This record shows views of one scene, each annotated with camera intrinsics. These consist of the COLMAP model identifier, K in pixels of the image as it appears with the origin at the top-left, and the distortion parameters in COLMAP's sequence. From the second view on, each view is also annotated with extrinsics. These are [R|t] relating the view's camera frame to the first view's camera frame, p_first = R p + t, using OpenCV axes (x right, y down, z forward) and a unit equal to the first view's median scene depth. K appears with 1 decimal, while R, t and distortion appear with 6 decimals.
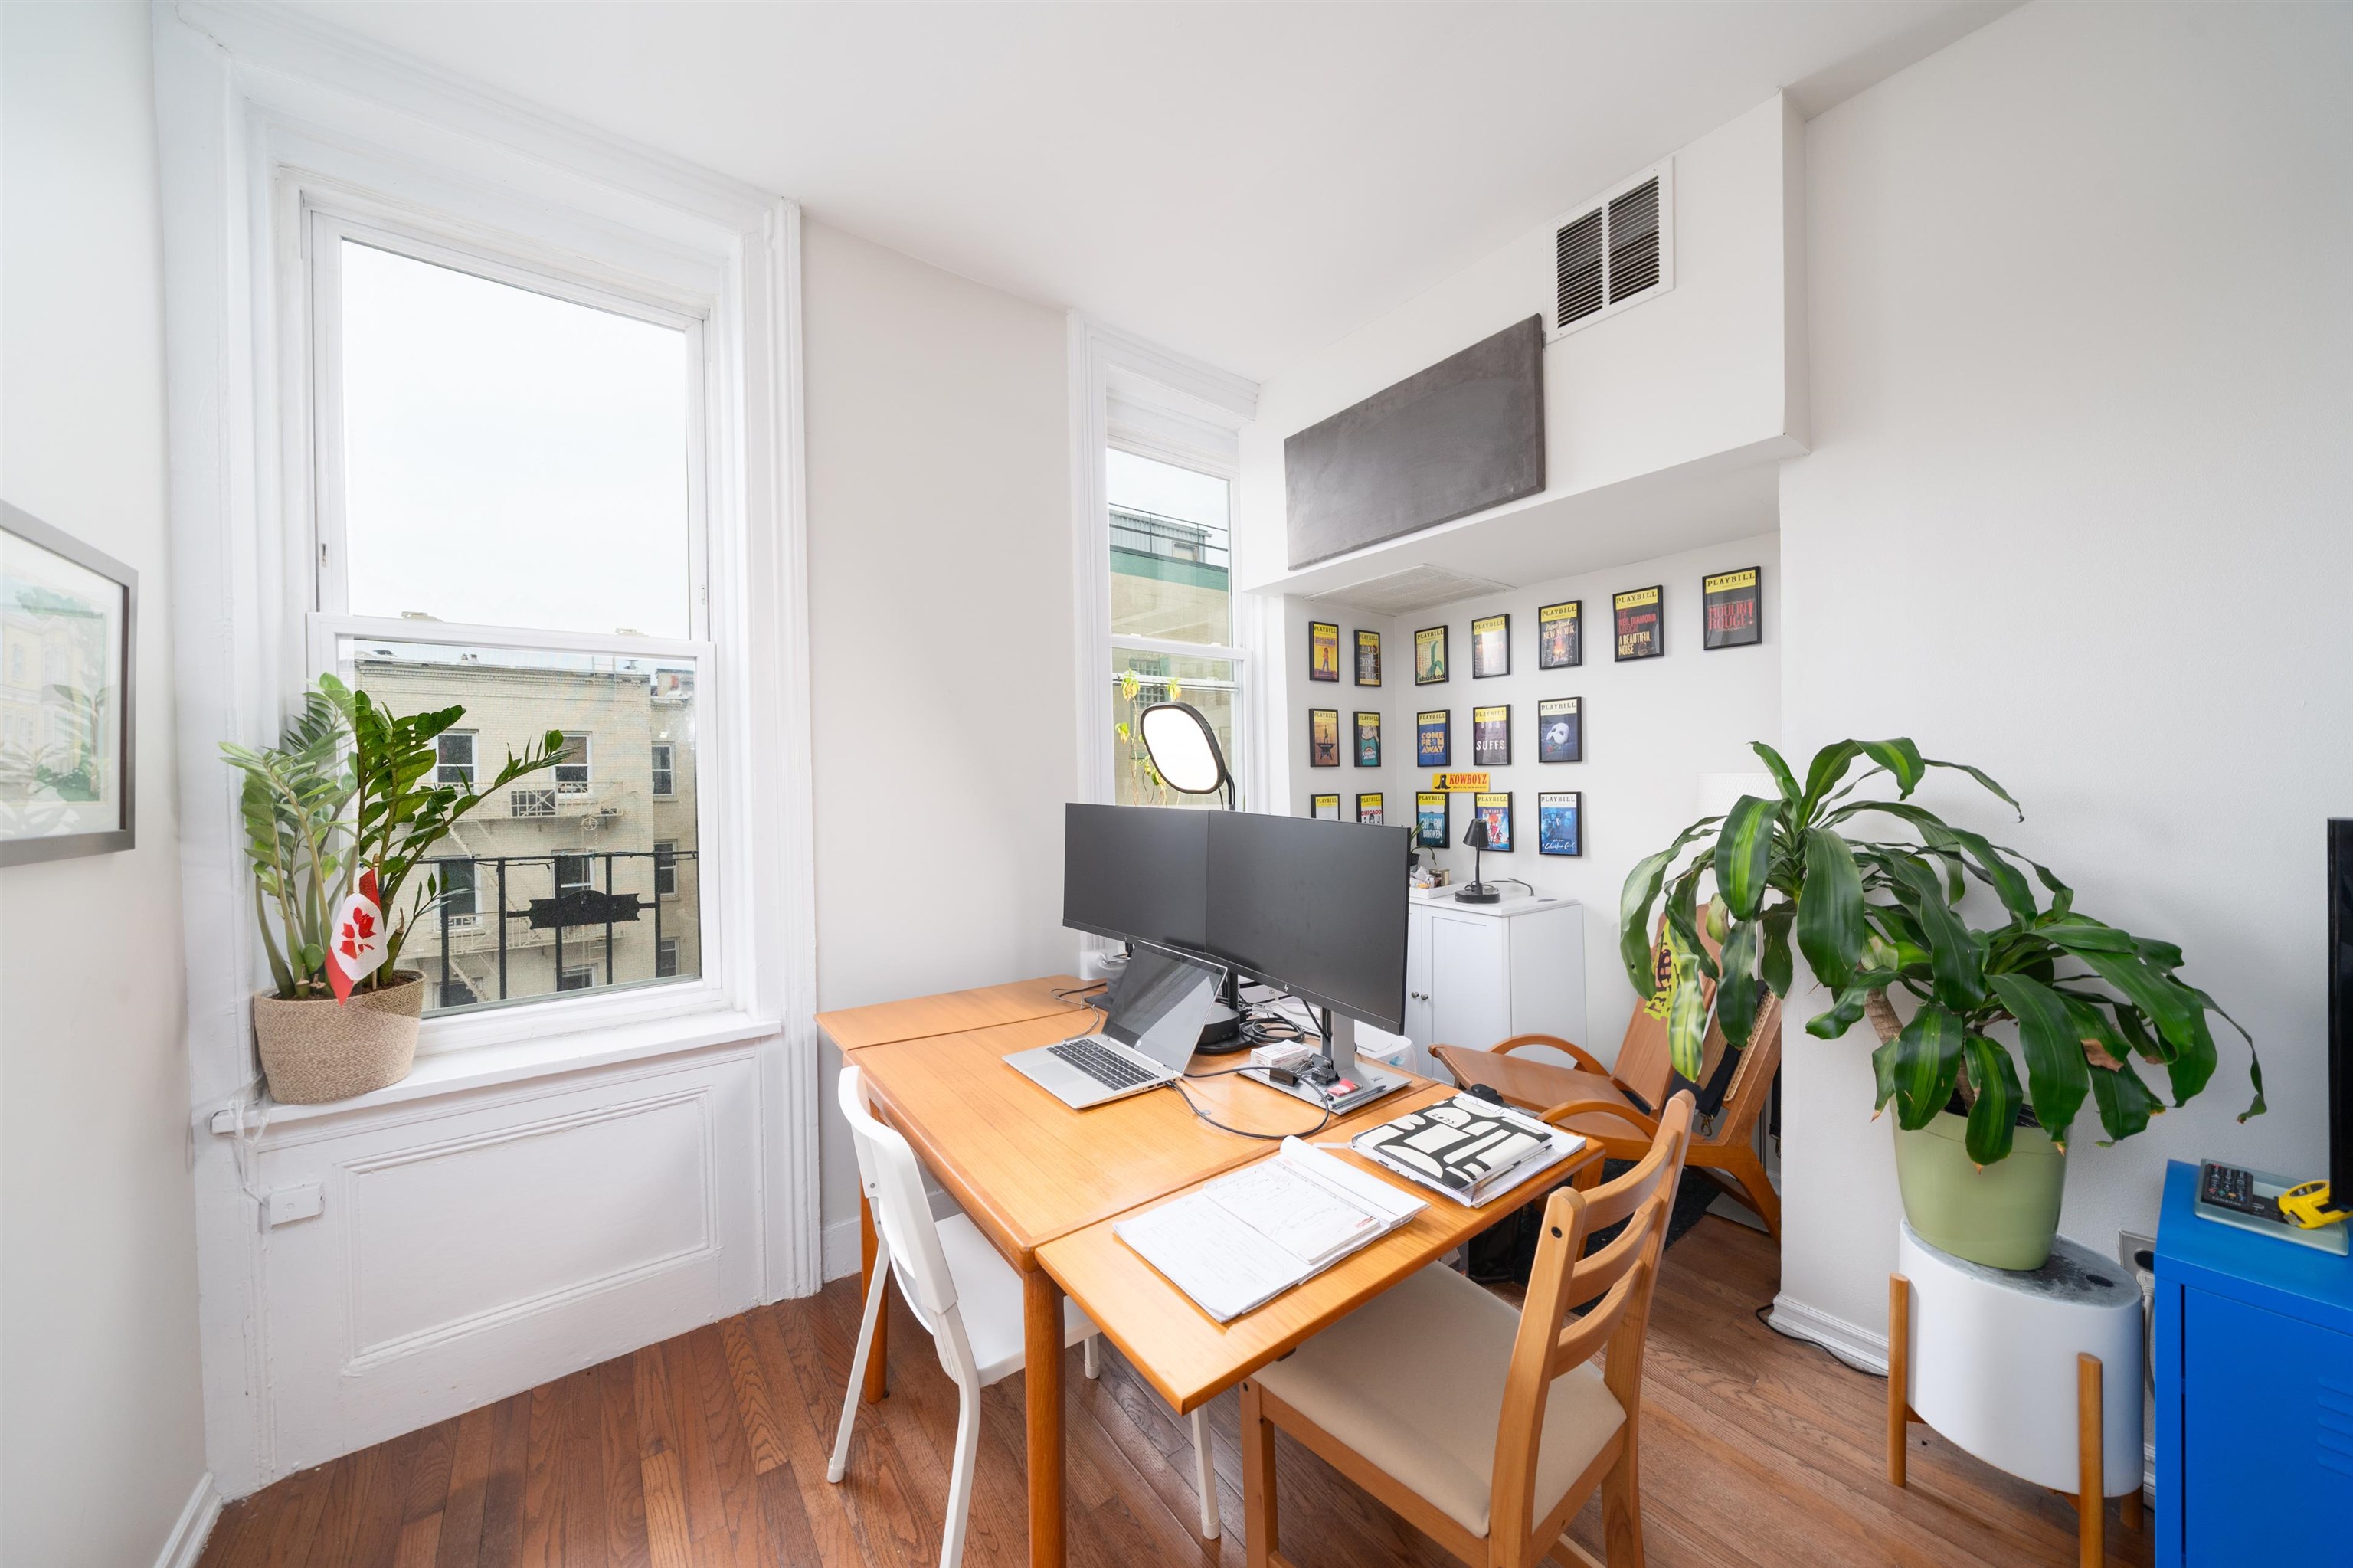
lens RADIAL K [[808.5, 0, 1171.0], [0, 808.5, 786.9], [0, 0, 1]] dist [-0.005250, -0.000203]
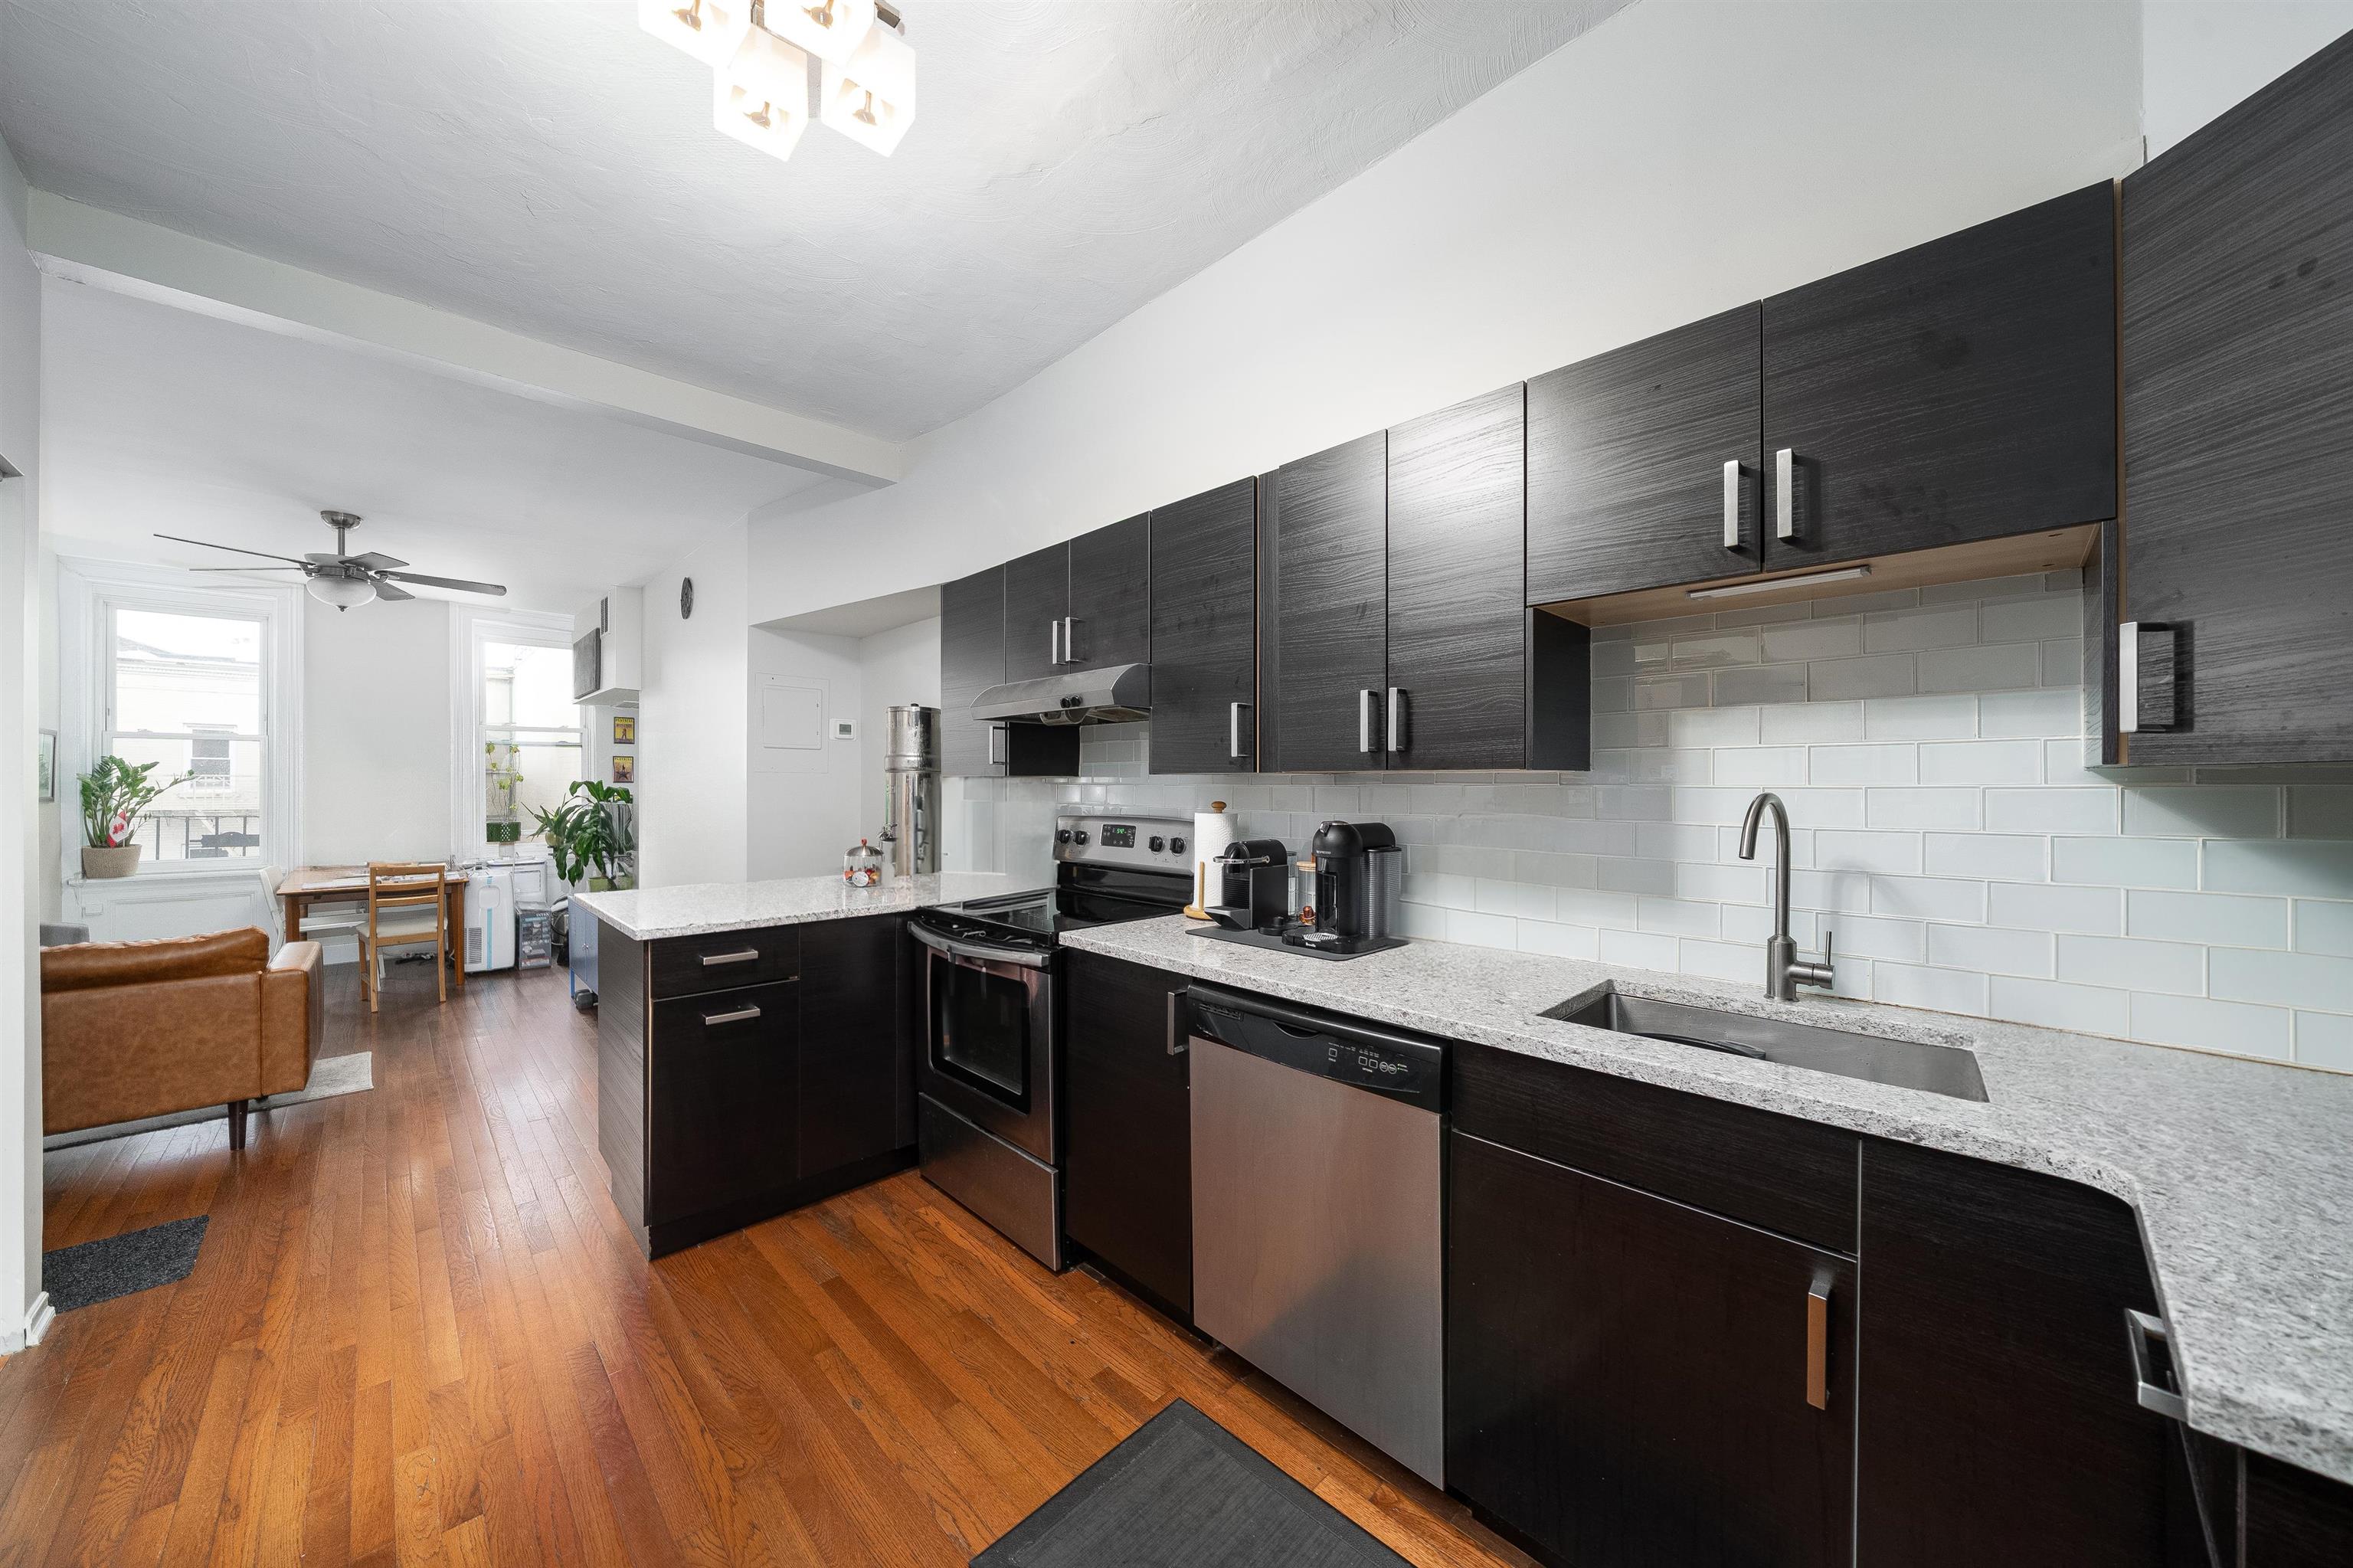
lens RADIAL K [[821.2, 0, 1176.5], [0, 821.2, 784.0], [0, 0, 1]] dist [-0.001762, -0.000190]
pose [[0.991721, 0.017469, 0.127221, 2.704669], [-0.016289, 0.999814, -0.010309, -0.043413], [-0.127377, 0.008151, 0.991821, -2.723410]]
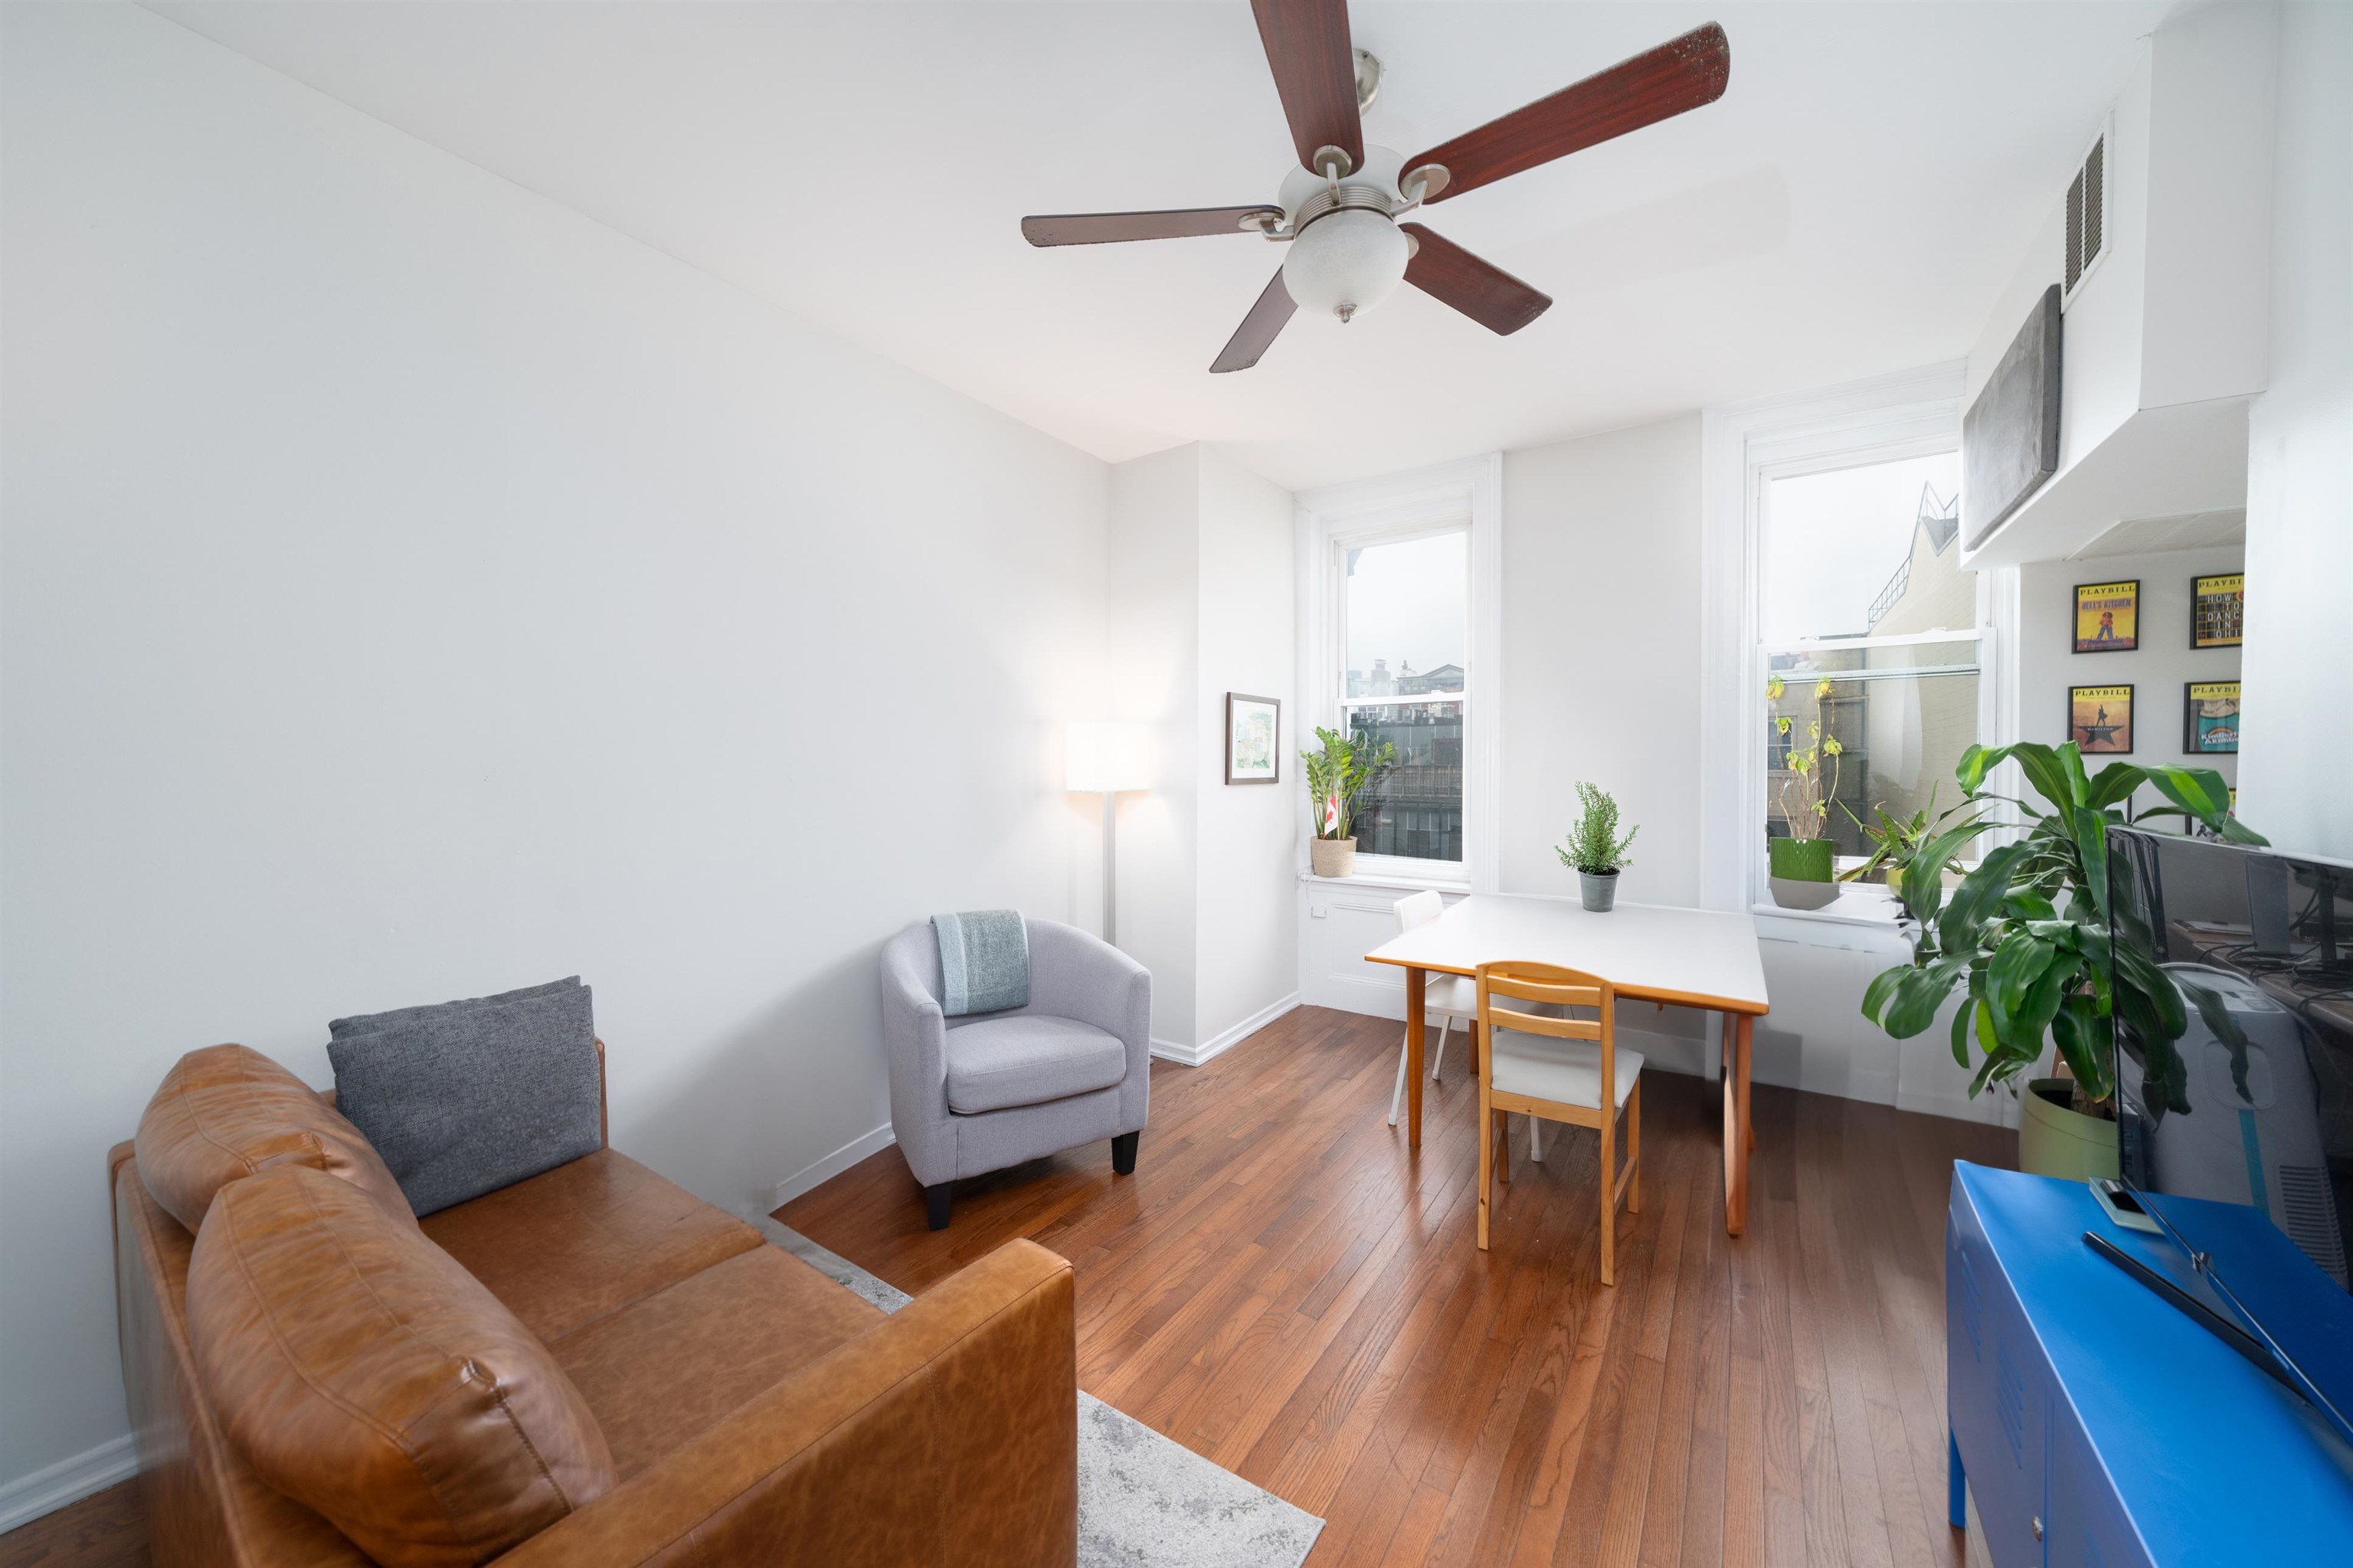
lens RADIAL K [[821.2, 0, 1176.5], [0, 821.2, 784.0], [0, 0, 1]] dist [-0.001762, -0.000190]
pose [[0.316585, 0.036445, -0.947864, 1.347613], [-0.010921, 0.999335, 0.034776, -0.023825], [0.948501, -0.000658, 0.316773, -0.361453]]
